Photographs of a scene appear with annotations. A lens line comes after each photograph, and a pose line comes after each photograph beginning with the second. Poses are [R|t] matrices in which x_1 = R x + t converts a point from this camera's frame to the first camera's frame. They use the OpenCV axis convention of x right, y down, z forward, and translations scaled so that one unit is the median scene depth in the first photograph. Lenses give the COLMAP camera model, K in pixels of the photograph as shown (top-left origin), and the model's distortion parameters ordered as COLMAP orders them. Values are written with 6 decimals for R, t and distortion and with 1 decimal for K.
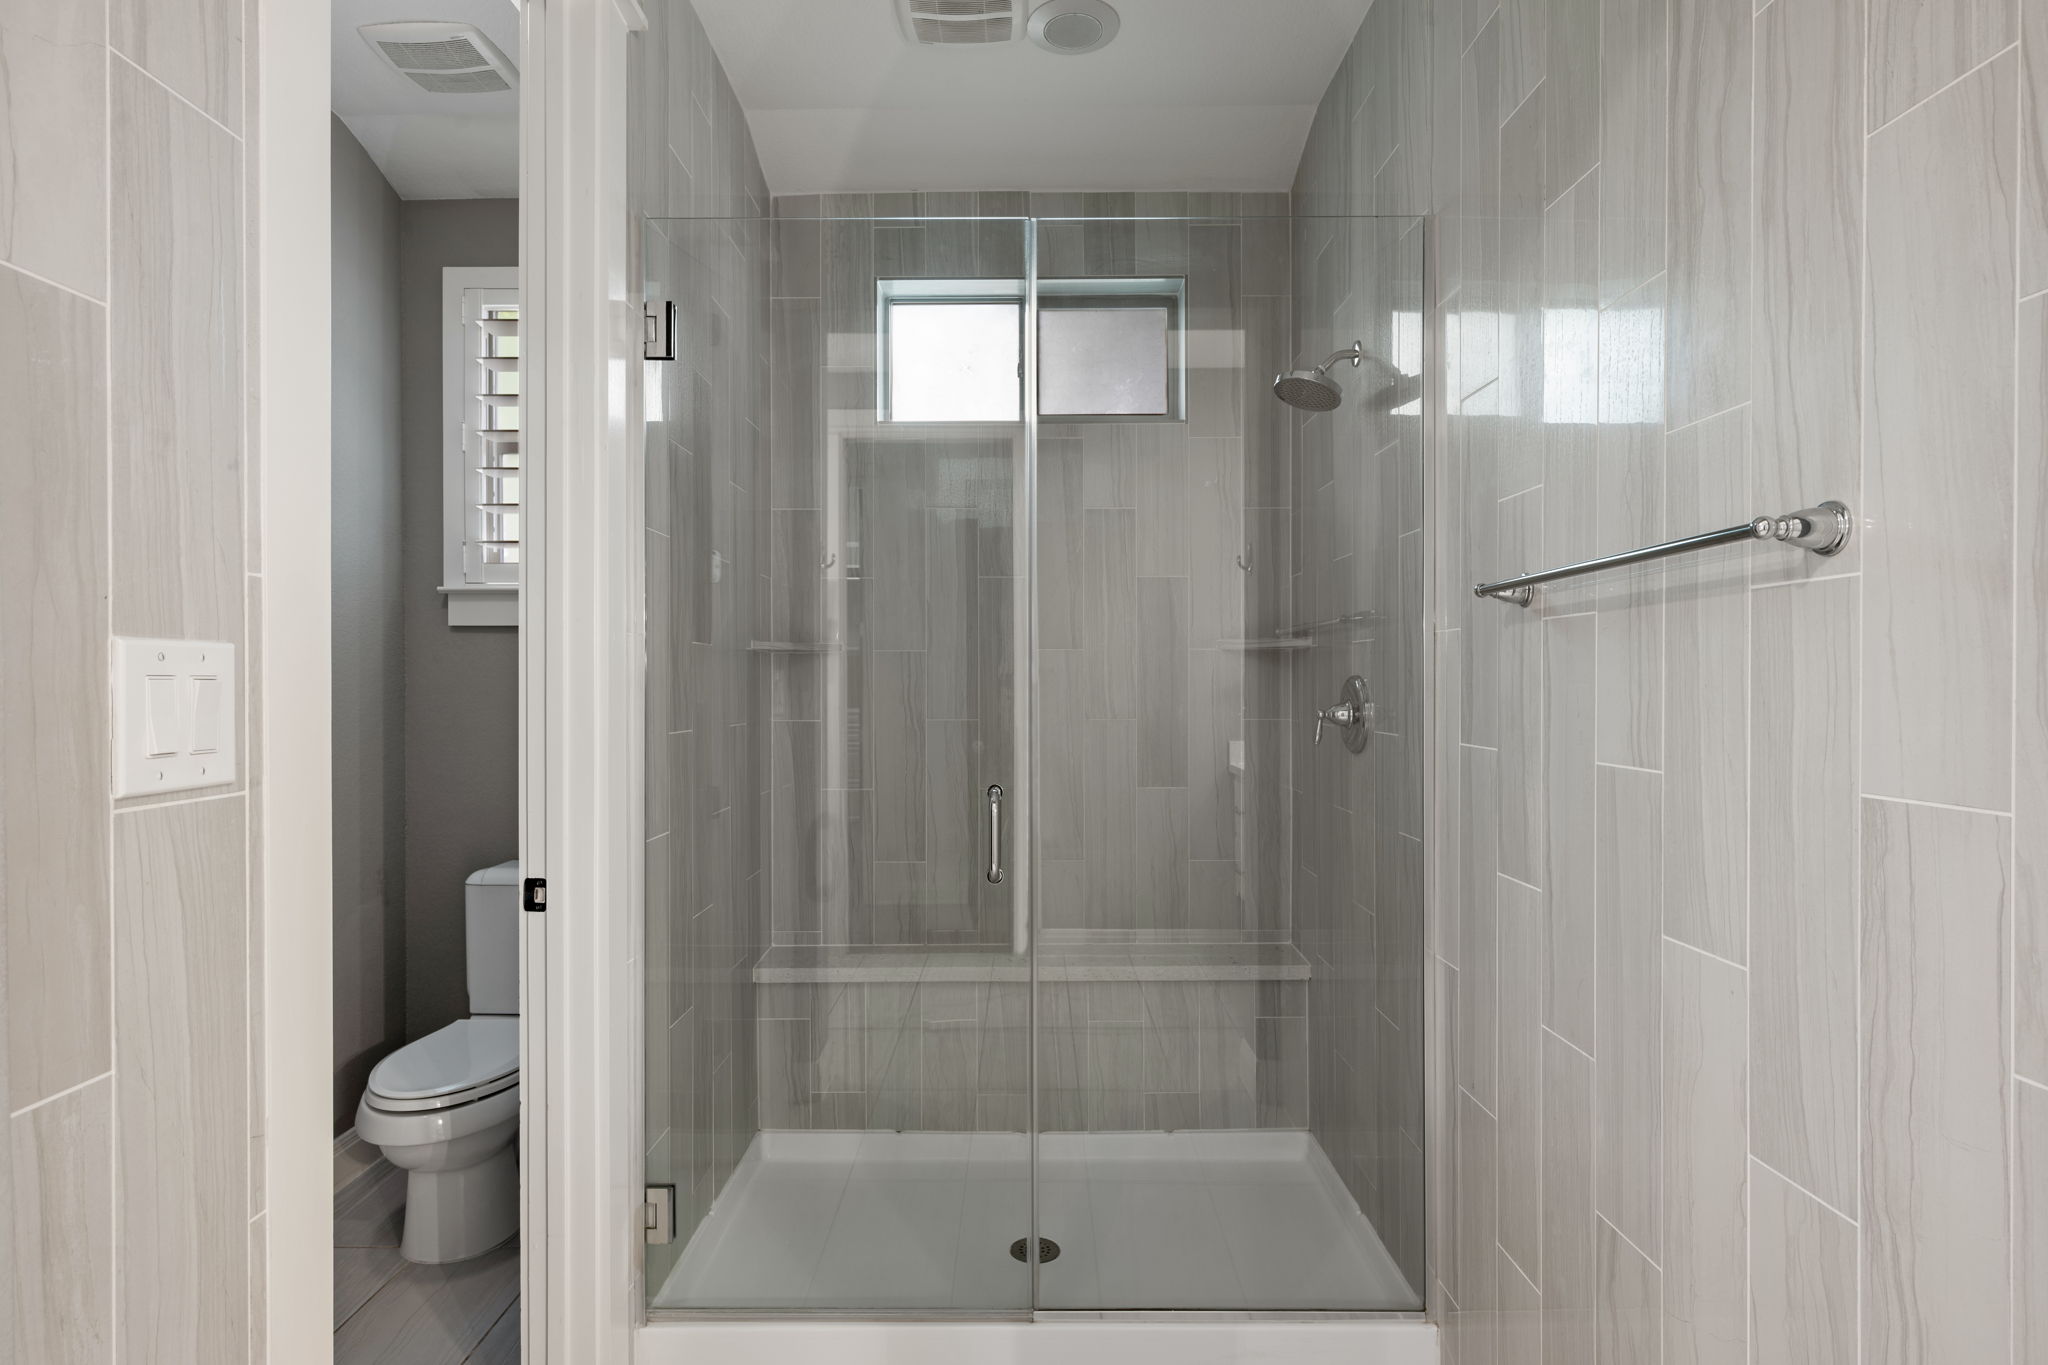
lens RADIAL K [[1069.3, 0, 1022.5], [0, 1069.3, 686.2], [0, 0, 1]] dist [-0.002615, -0.000191]
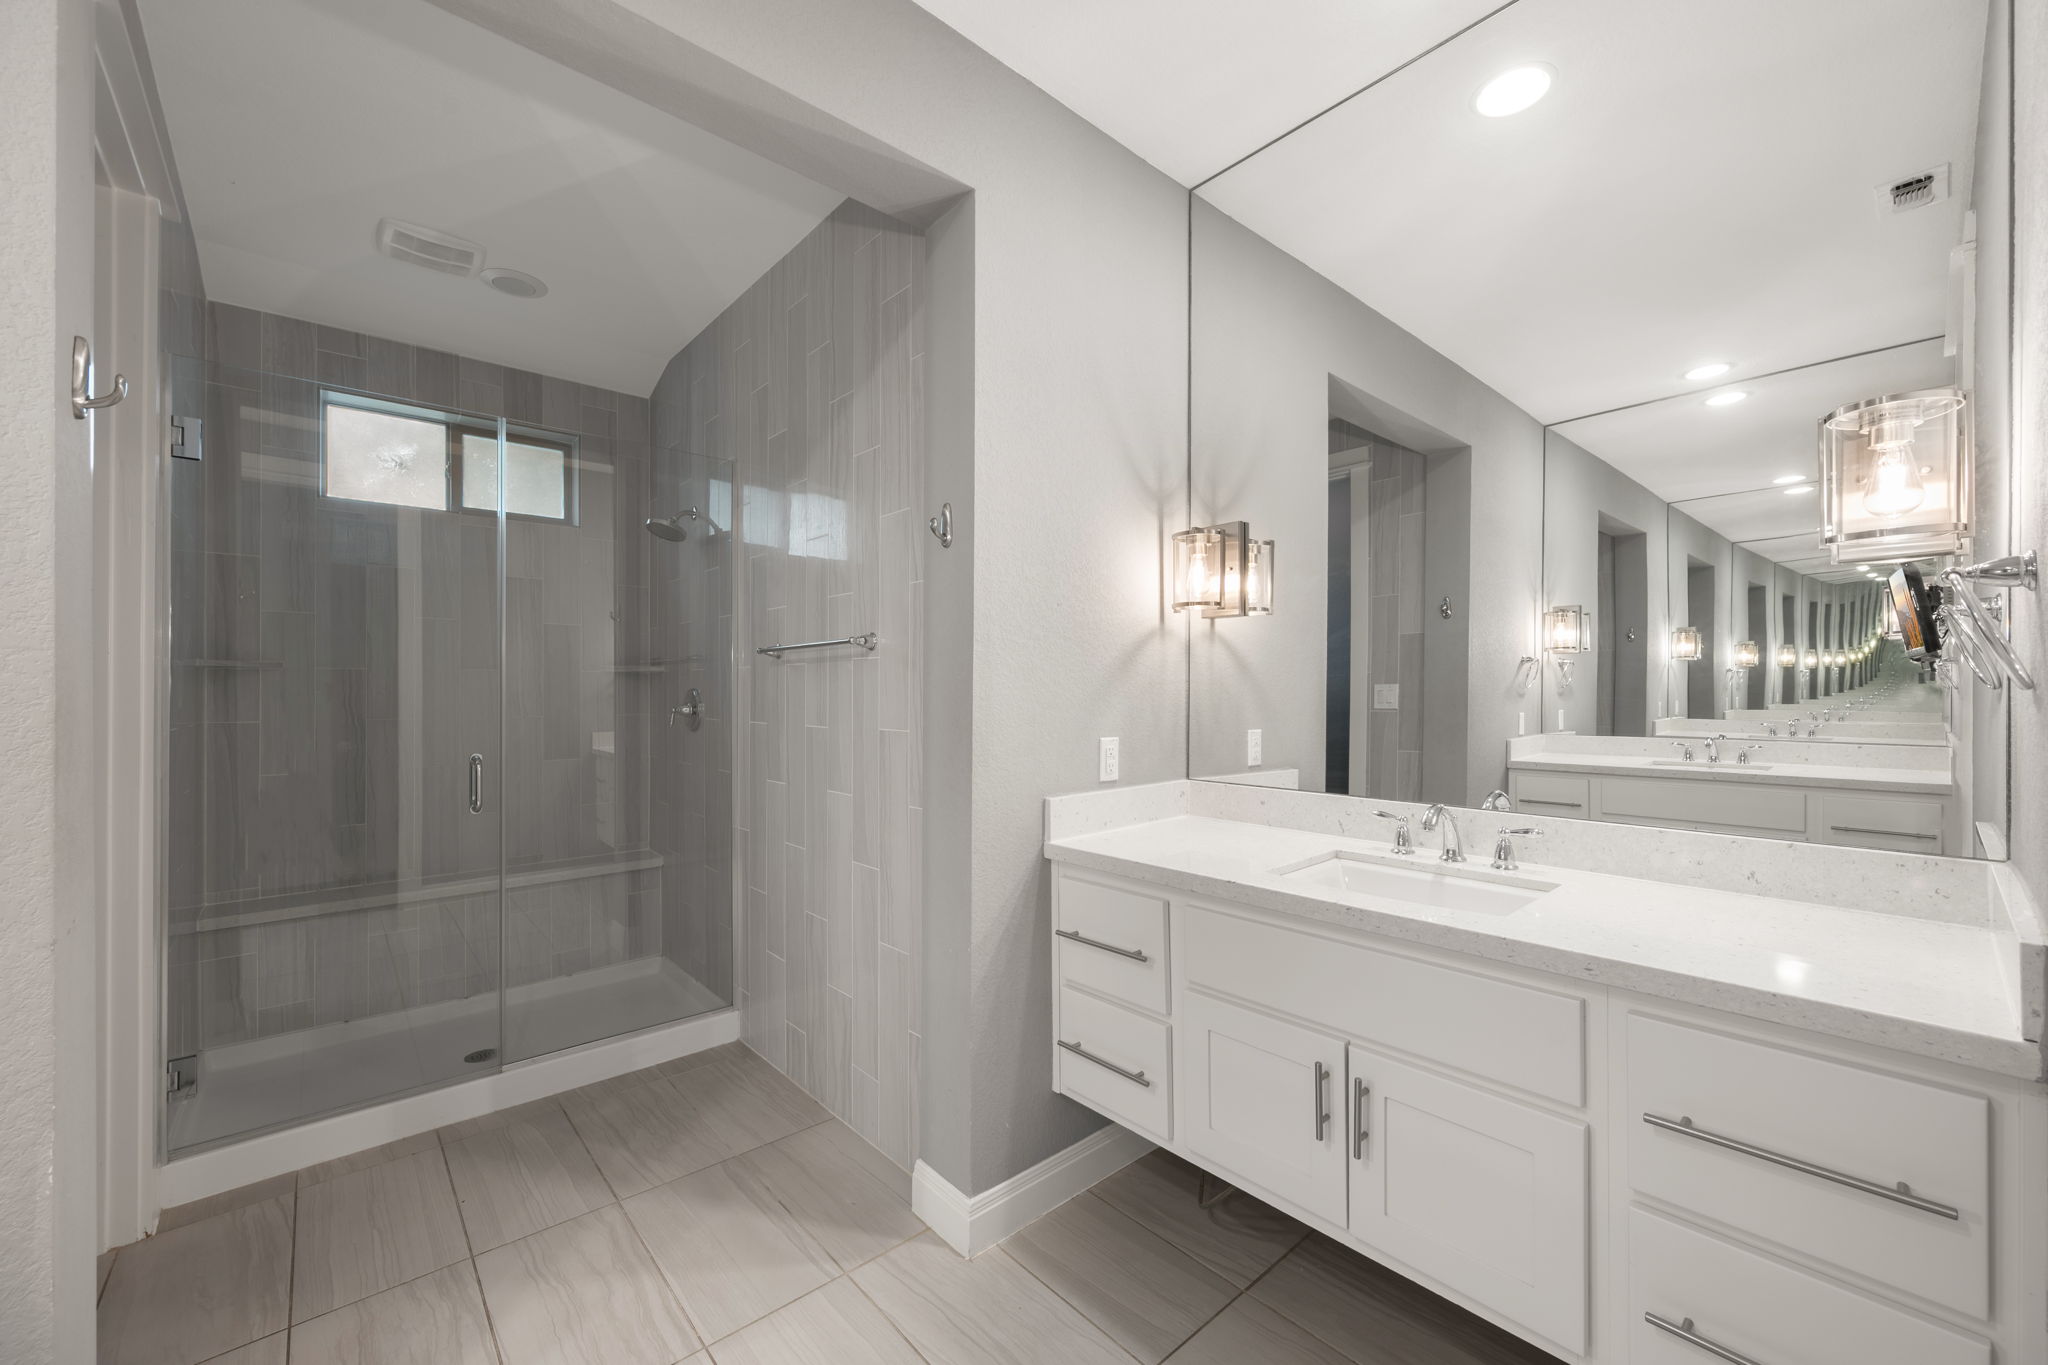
lens RADIAL K [[803.9, 0, 1024.0], [0, 803.9, 682.5], [0, 0, 1]] dist [0.001408, 0.000797]
pose [[0.749777, 0.007434, 0.661648, -0.177316], [0.002840, 0.999892, -0.014452, 0.001017], [-0.661684, 0.012715, 0.749675, -0.412318]]
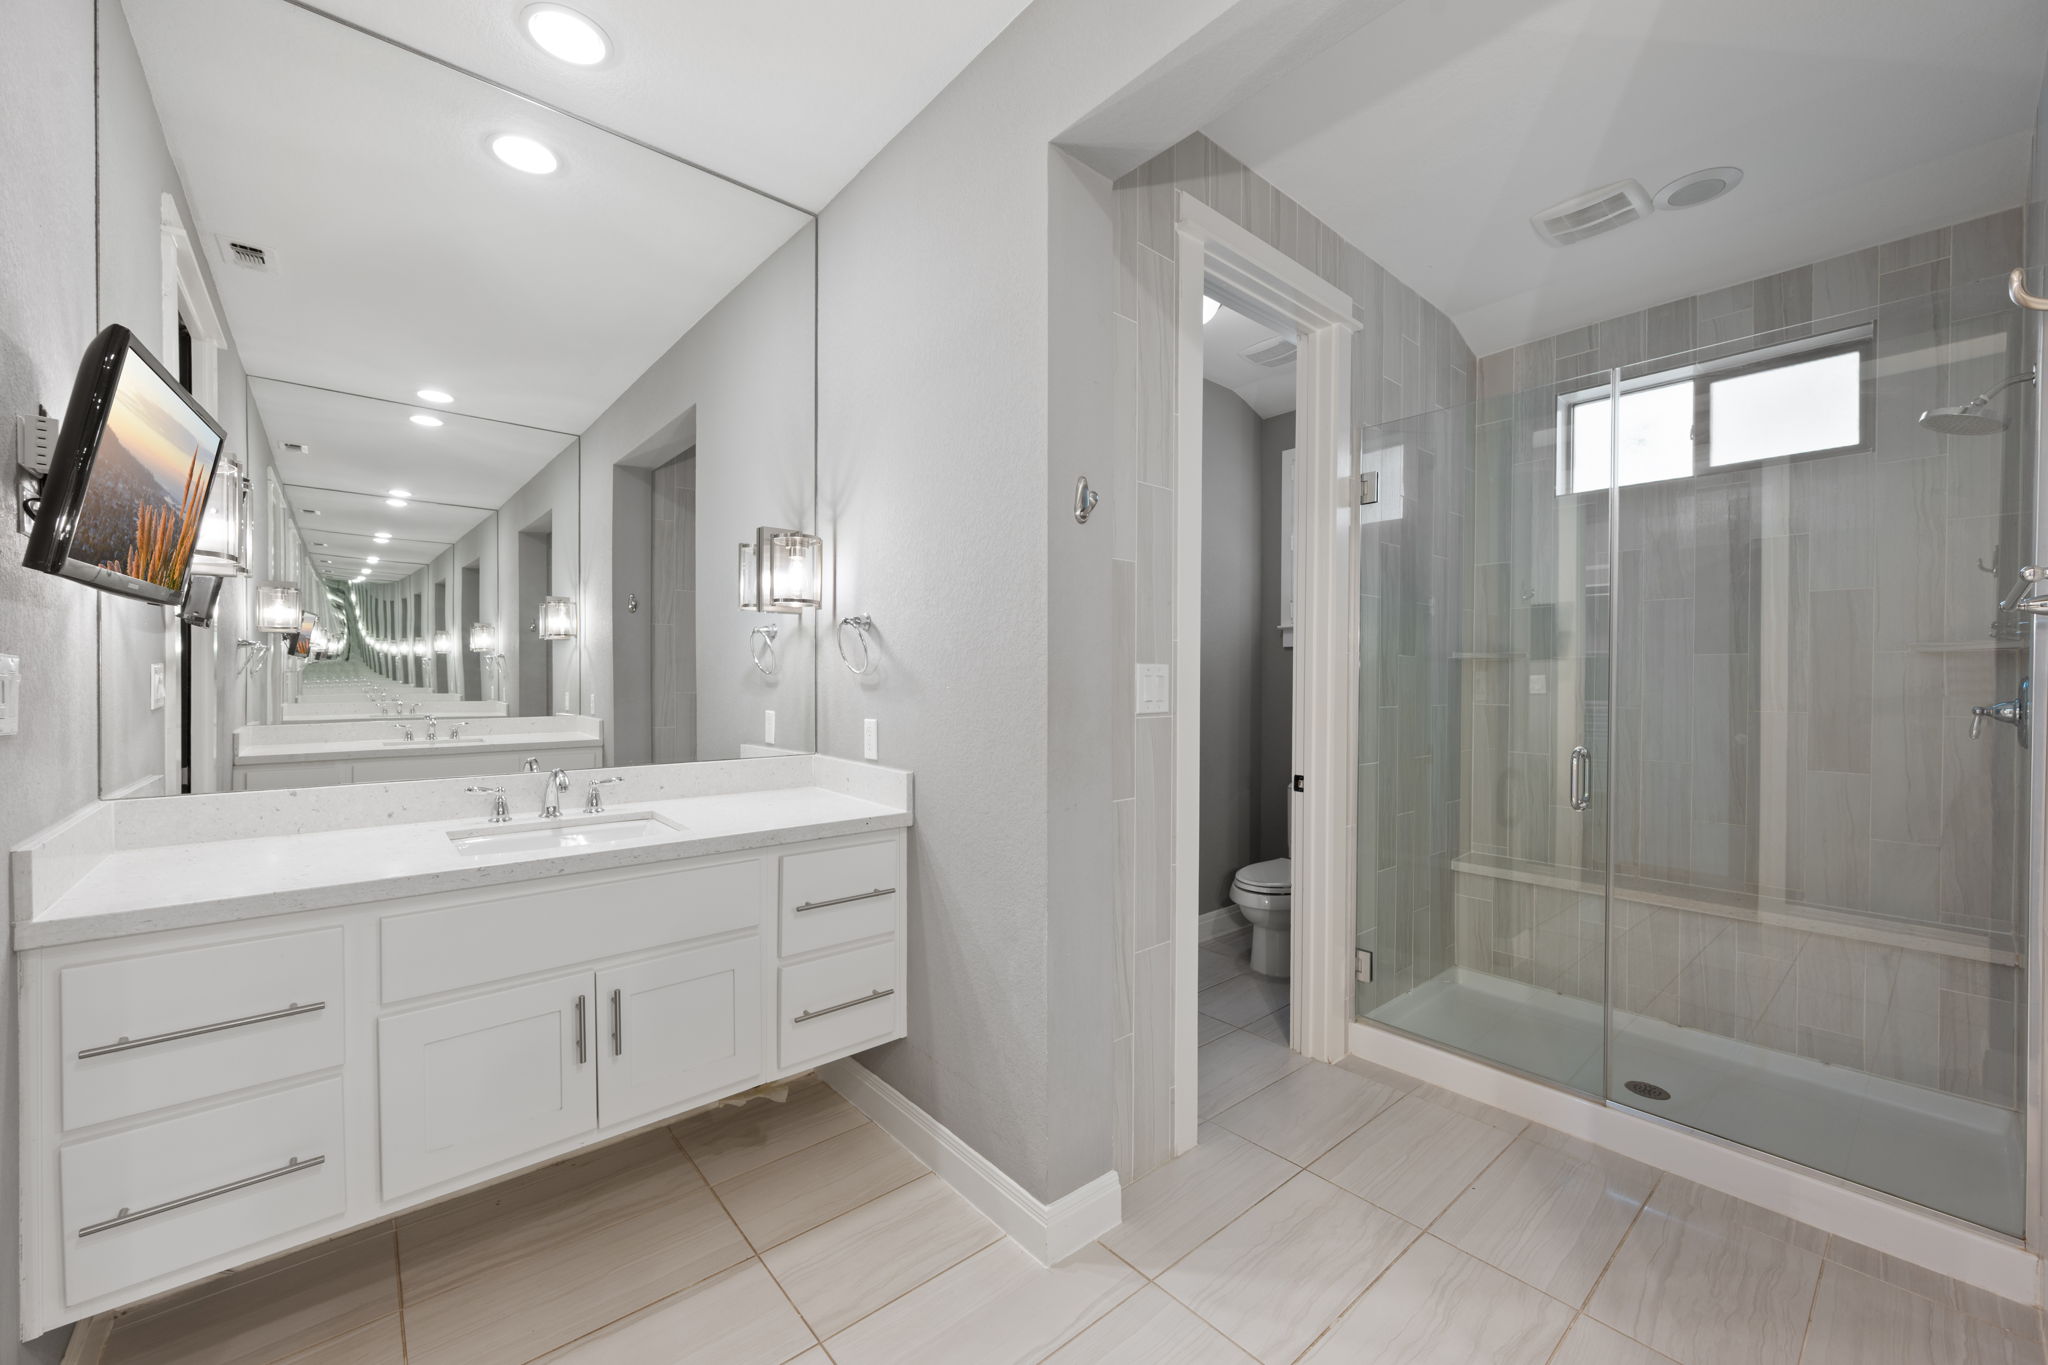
lens RADIAL K [[799.3, 0, 1022.3], [0, 799.3, 680.9], [0, 0, 1]] dist [-0.001957, -0.000175]
pose [[0.652747, 0.008458, -0.757529, 0.261575], [-0.008143, 0.999958, 0.004148, -0.000604], [0.757533, 0.003461, 0.652788, -0.291144]]
